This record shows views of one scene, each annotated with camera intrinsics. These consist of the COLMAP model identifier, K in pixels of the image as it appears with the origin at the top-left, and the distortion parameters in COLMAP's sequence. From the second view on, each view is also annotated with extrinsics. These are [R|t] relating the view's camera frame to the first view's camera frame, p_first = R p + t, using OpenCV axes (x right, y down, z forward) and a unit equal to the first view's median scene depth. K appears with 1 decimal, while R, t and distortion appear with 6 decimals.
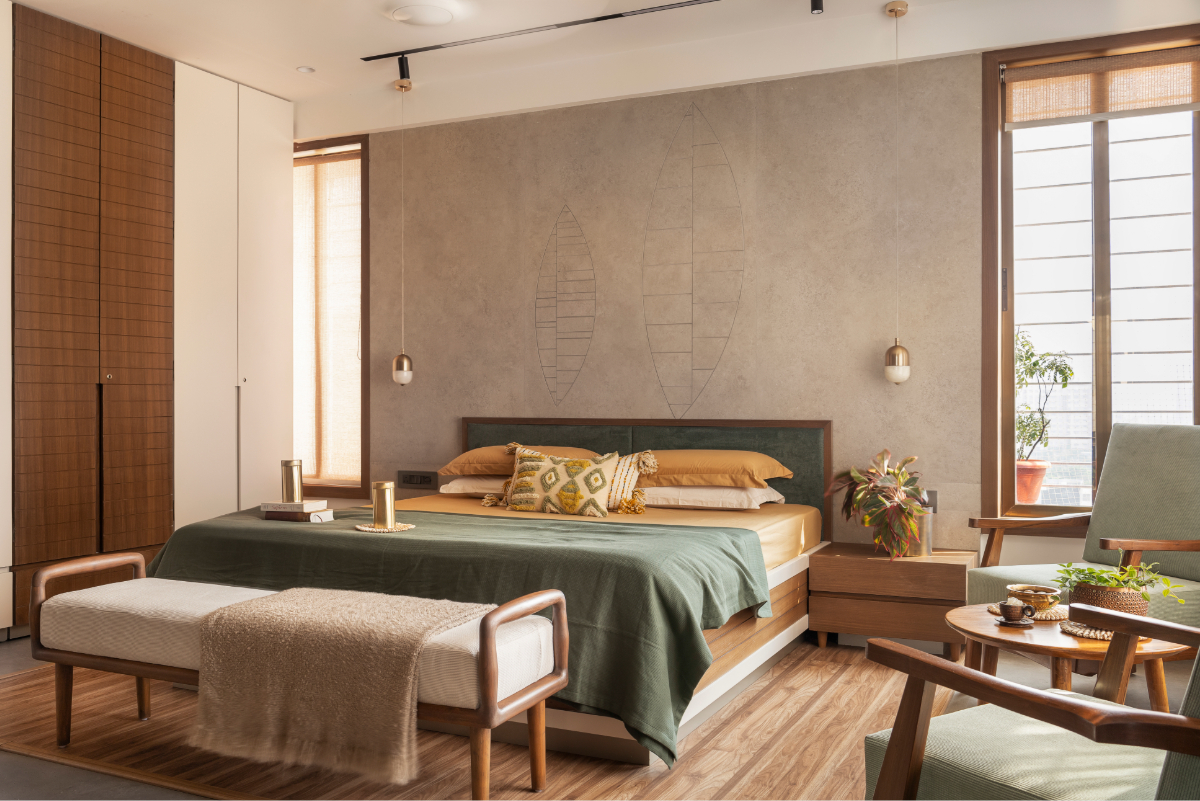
lens RADIAL K [[1099.8, 0, 597.1], [0, 1099.8, 395.2], [0, 0, 1]] dist [-0.002905, 0.007273]
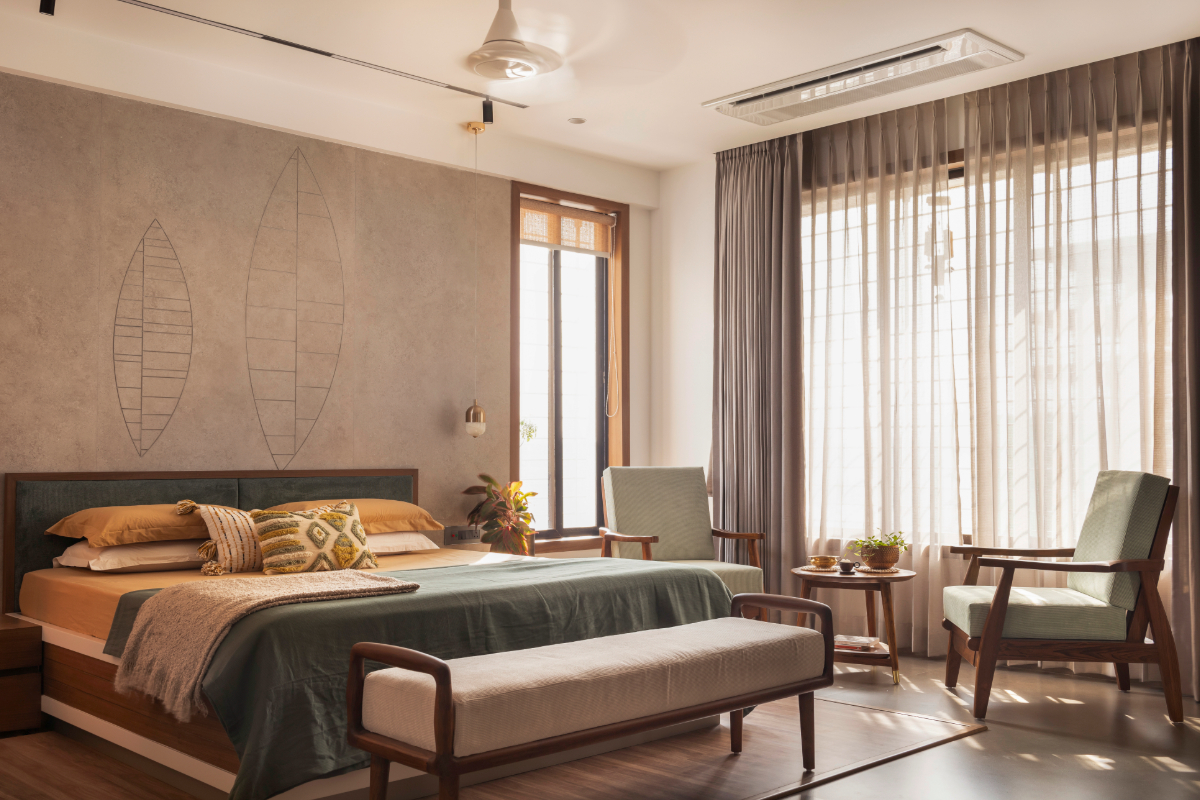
lens RADIAL K [[1188.8, 0, 598.4], [0, 1188.8, 406.7], [0, 0, 1]] dist [0.054292, 0.000000]
pose [[0.347304, 0.039059, 0.936939, -0.811436], [-0.005366, 0.999199, -0.039665, 0.006310], [-0.937737, 0.008748, 0.347235, 0.380581]]
